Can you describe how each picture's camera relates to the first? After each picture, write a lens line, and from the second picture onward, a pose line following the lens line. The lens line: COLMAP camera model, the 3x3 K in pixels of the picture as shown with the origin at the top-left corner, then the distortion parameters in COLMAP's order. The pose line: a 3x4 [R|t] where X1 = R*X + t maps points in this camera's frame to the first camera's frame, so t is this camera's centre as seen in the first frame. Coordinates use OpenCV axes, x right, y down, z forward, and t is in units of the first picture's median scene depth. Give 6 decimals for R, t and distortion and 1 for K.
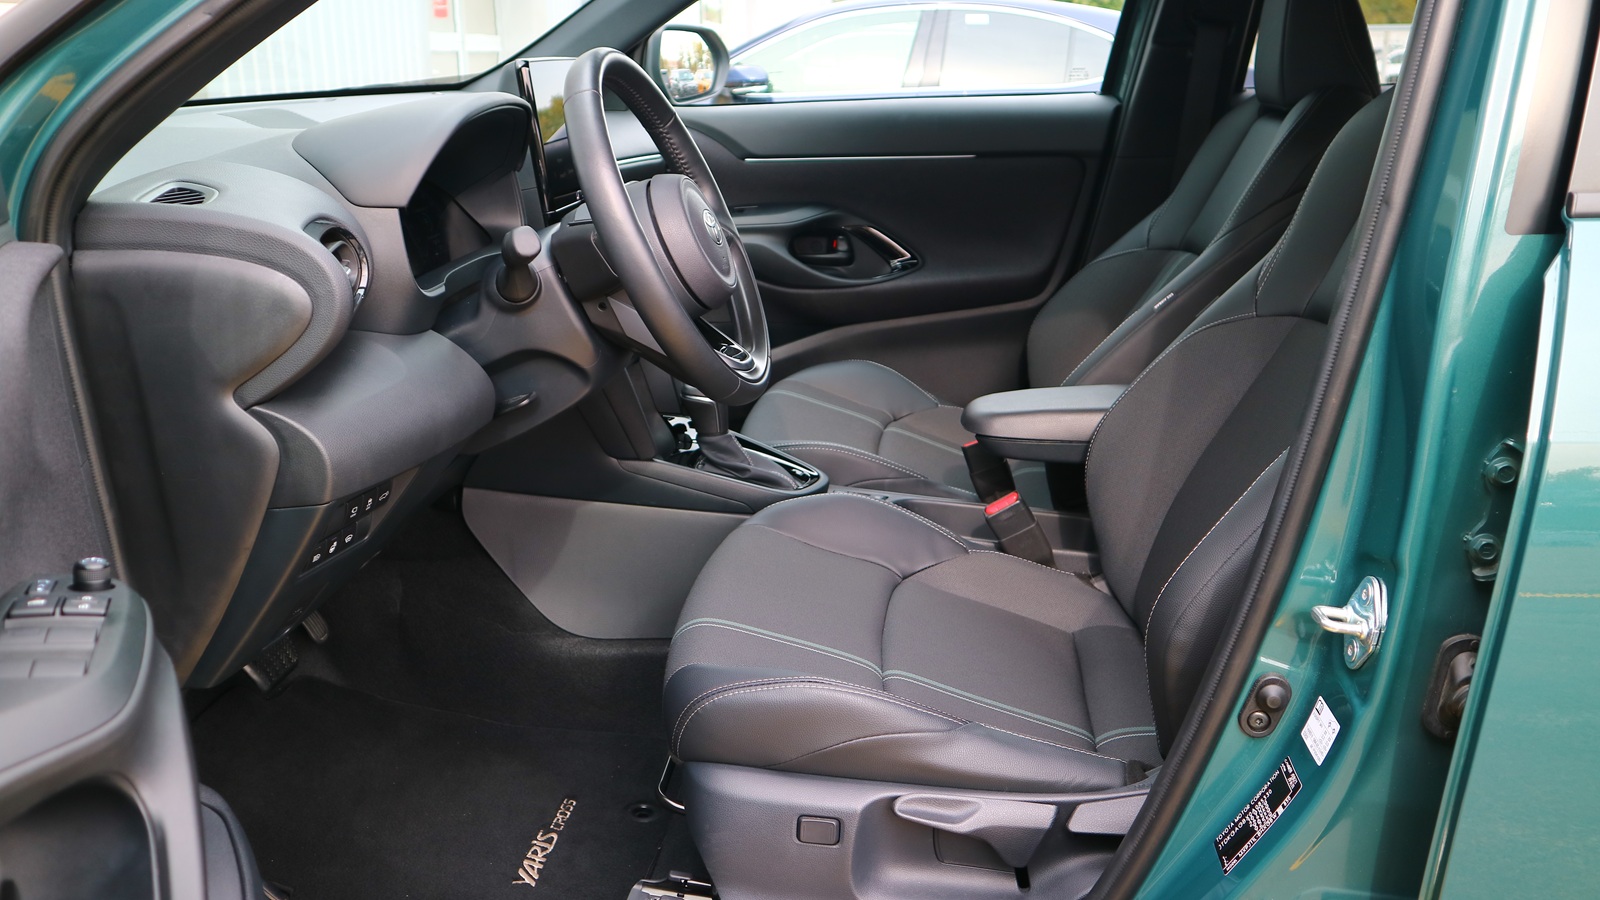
lens RADIAL K [[1359.7, 0, 801.2], [0, 1359.7, 447.7], [0, 0, 1]] dist [0.015329, 0.009063]
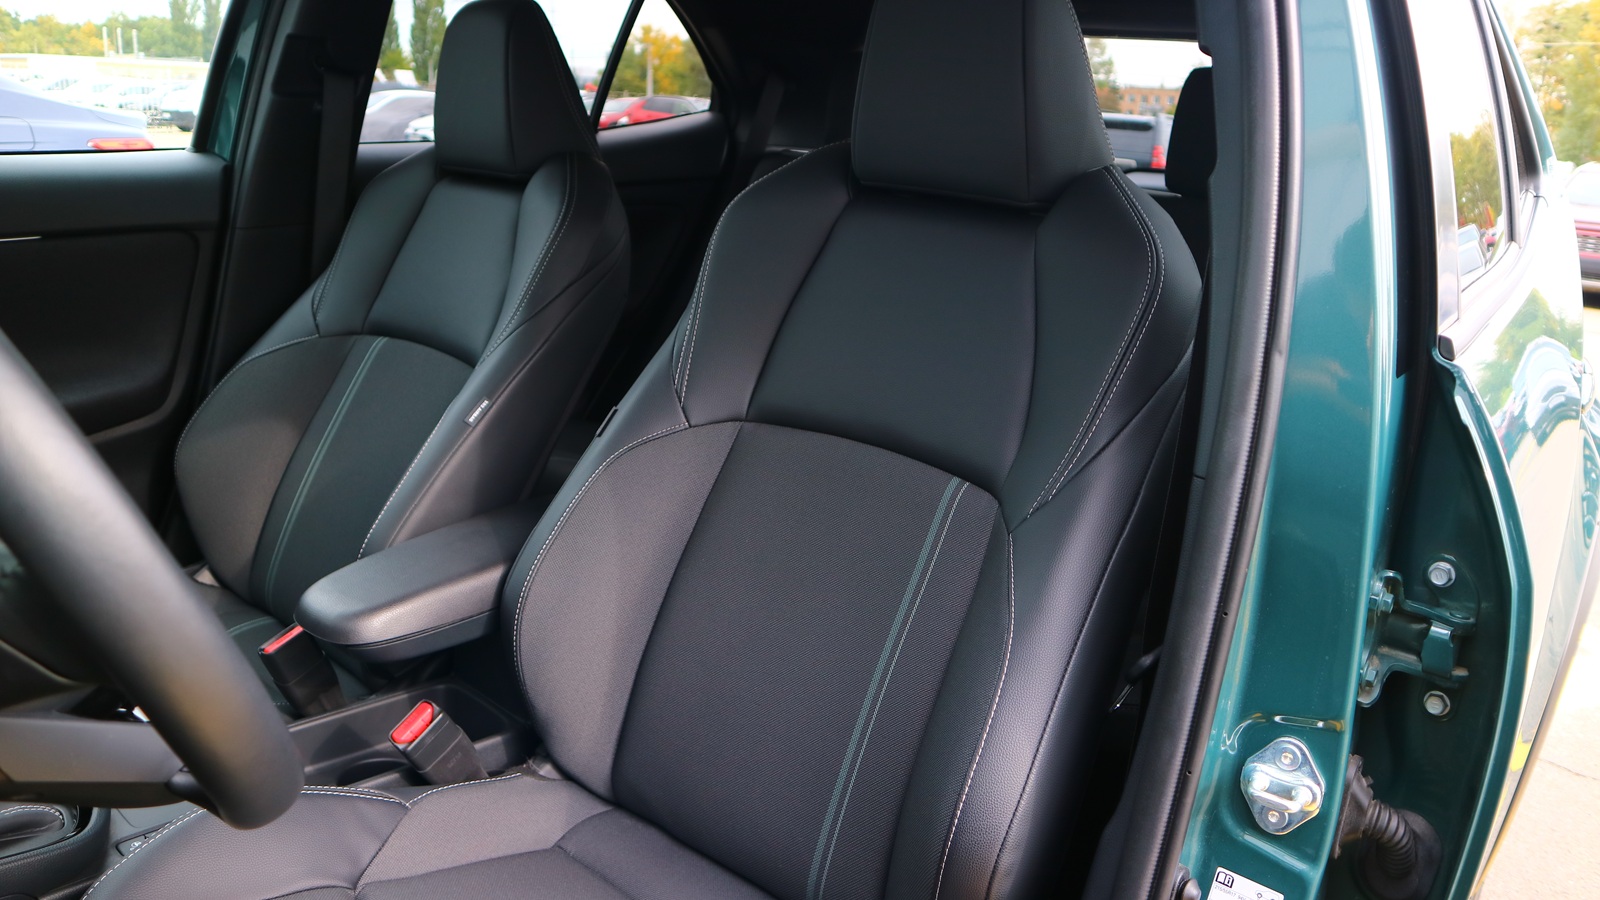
lens RADIAL K [[1131.2, 0, 811.6], [0, 1131.2, 454.1], [0, 0, 1]] dist [-0.088055, 0.042116]
pose [[0.553366, -0.212531, 0.805367, -0.144151], [0.177397, 0.974787, 0.135351, -0.109461], [-0.813828, 0.067971, 0.577117, 0.340930]]
